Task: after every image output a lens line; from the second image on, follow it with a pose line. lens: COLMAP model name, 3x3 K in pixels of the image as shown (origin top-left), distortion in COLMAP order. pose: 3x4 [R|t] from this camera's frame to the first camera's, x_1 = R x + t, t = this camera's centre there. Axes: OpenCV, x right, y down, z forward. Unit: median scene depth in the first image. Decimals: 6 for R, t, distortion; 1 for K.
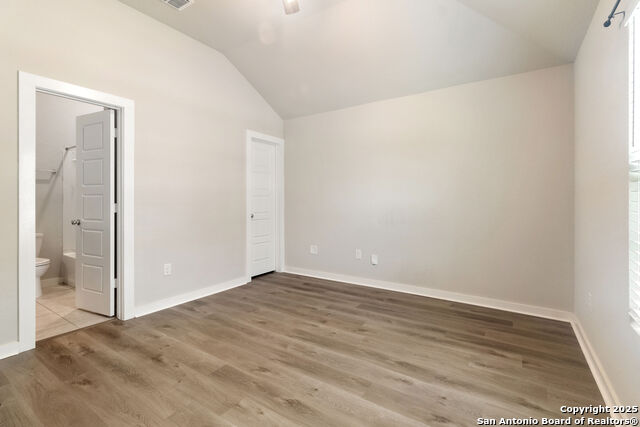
lens RADIAL K [[297.9, 0, 315.1], [0, 297.9, 199.0], [0, 0, 1]] dist [0.007582, 0.000115]
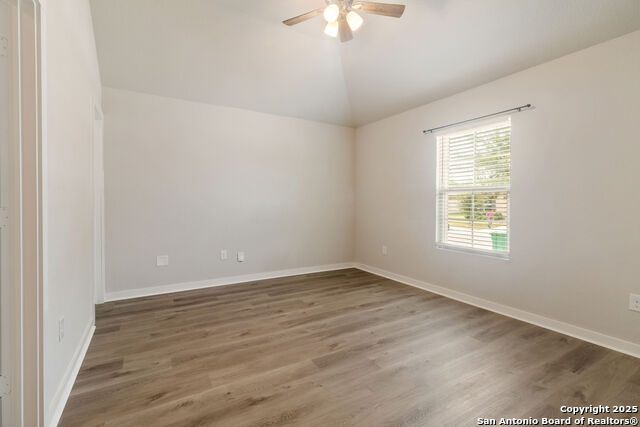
lens RADIAL K [[297.9, 0, 322.4], [0, 297.9, 211.2], [0, 0, 1]] dist [0.007582, 0.000115]
pose [[0.418094, -0.024410, 0.908076, -1.013908], [-0.010080, 0.999453, 0.031507, 0.003999], [-0.908348, -0.022326, 0.417619, 0.455771]]
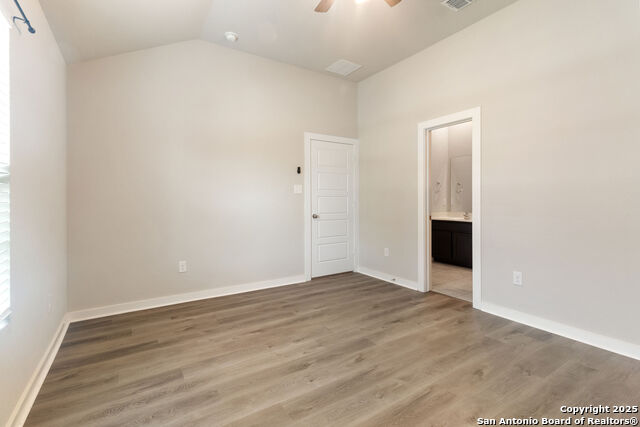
lens RADIAL K [[297.9, 0, 325.3], [0, 297.9, 197.5], [0, 0, 1]] dist [0.007582, 0.000115]
pose [[-0.372912, -0.005131, -0.927853, 0.696988], [0.005400, 0.999956, -0.007699, 0.001846], [0.927851, -0.007881, -0.372867, 1.044647]]
